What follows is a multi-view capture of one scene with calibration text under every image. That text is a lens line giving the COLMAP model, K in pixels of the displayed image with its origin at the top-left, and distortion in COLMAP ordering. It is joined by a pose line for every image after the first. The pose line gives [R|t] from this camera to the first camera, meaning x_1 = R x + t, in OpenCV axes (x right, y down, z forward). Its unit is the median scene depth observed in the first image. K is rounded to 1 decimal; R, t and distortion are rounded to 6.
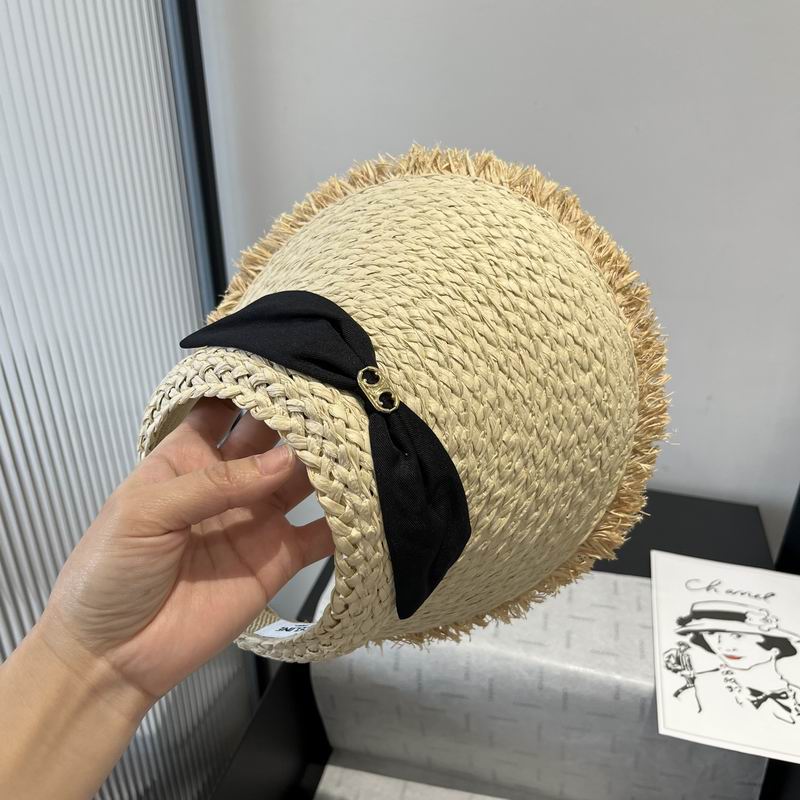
lens RADIAL K [[793.0, 0, 408.2], [0, 793.0, 402.2], [0, 0, 1]] dist [0.006176, -0.012317]
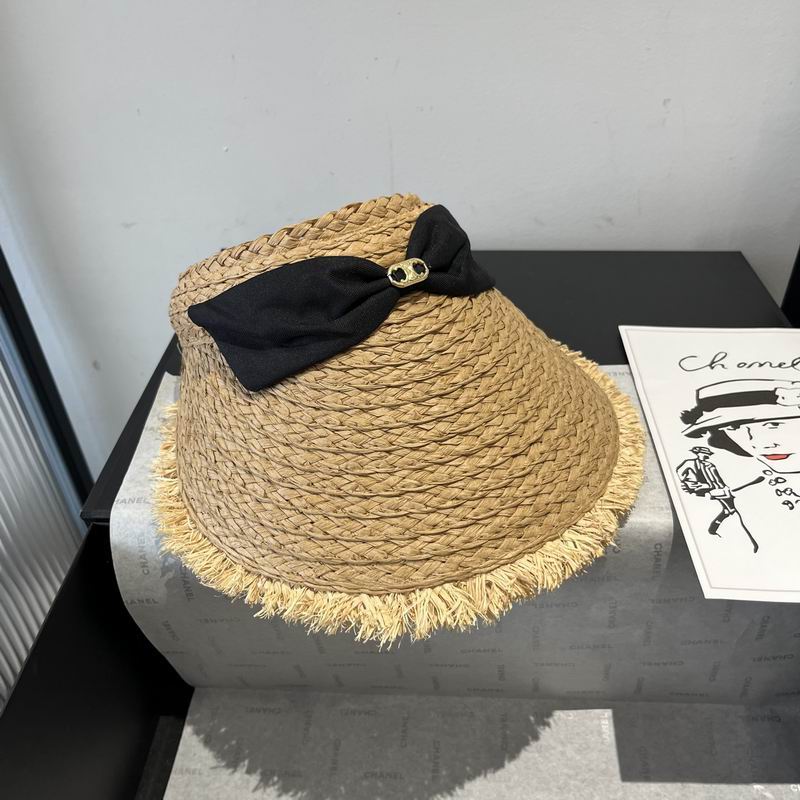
lens RADIAL K [[801.2, 0, 402.7], [0, 801.2, 398.8], [0, 0, 1]] dist [0.001273, 0.005549]
pose [[0.980747, -0.155152, 0.118588, 0.040600], [0.131524, 0.973676, 0.186160, 0.113839], [-0.144349, -0.166979, 0.975336, 0.414371]]
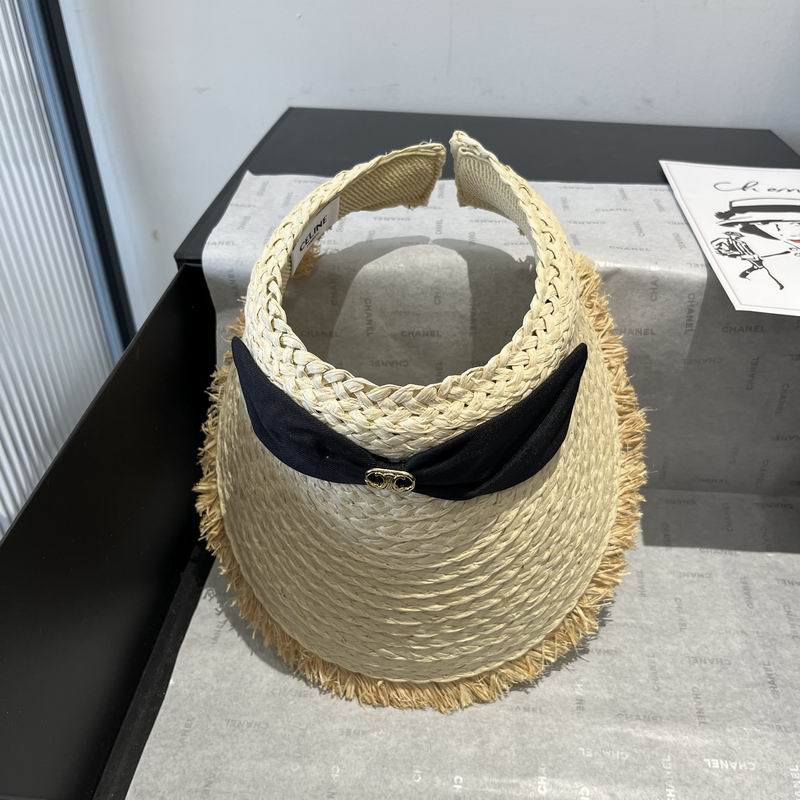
lens RADIAL K [[807.1, 0, 401.6], [0, 807.1, 386.7], [0, 0, 1]] dist [-0.002726, 0.019089]
pose [[0.989672, -0.092240, 0.109732, -0.039818], [0.075101, 0.985647, 0.151193, 0.312093], [-0.122103, -0.141390, 0.982395, 0.309216]]
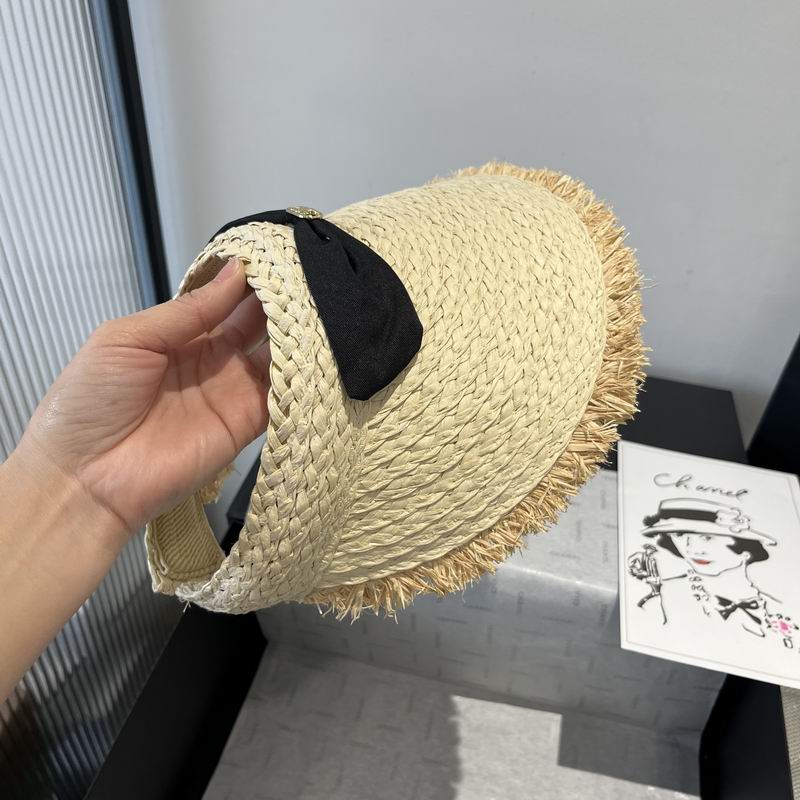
lens RADIAL K [[793.0, 0, 408.2], [0, 793.0, 402.2], [0, 0, 1]] dist [0.006176, -0.012317]
pose [[0.997836, 0.021322, 0.062197, 0.006175], [-0.032407, 0.982567, 0.183062, -0.019656], [-0.057210, -0.184682, 0.981132, 0.145487]]
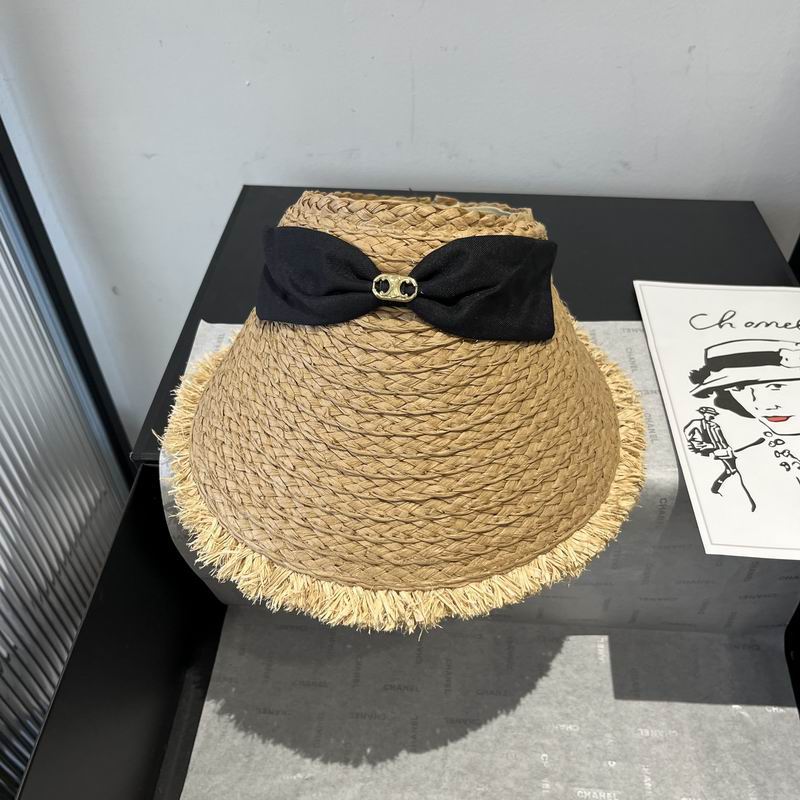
lens RADIAL K [[795.8, 0, 390.5], [0, 795.8, 397.7], [0, 0, 1]] dist [-0.002383, 0.007033]
pose [[0.984435, -0.145517, 0.098555, 0.009949], [0.109630, 0.946730, 0.302794, 0.056159], [-0.137367, -0.287277, 0.947946, 0.390374]]
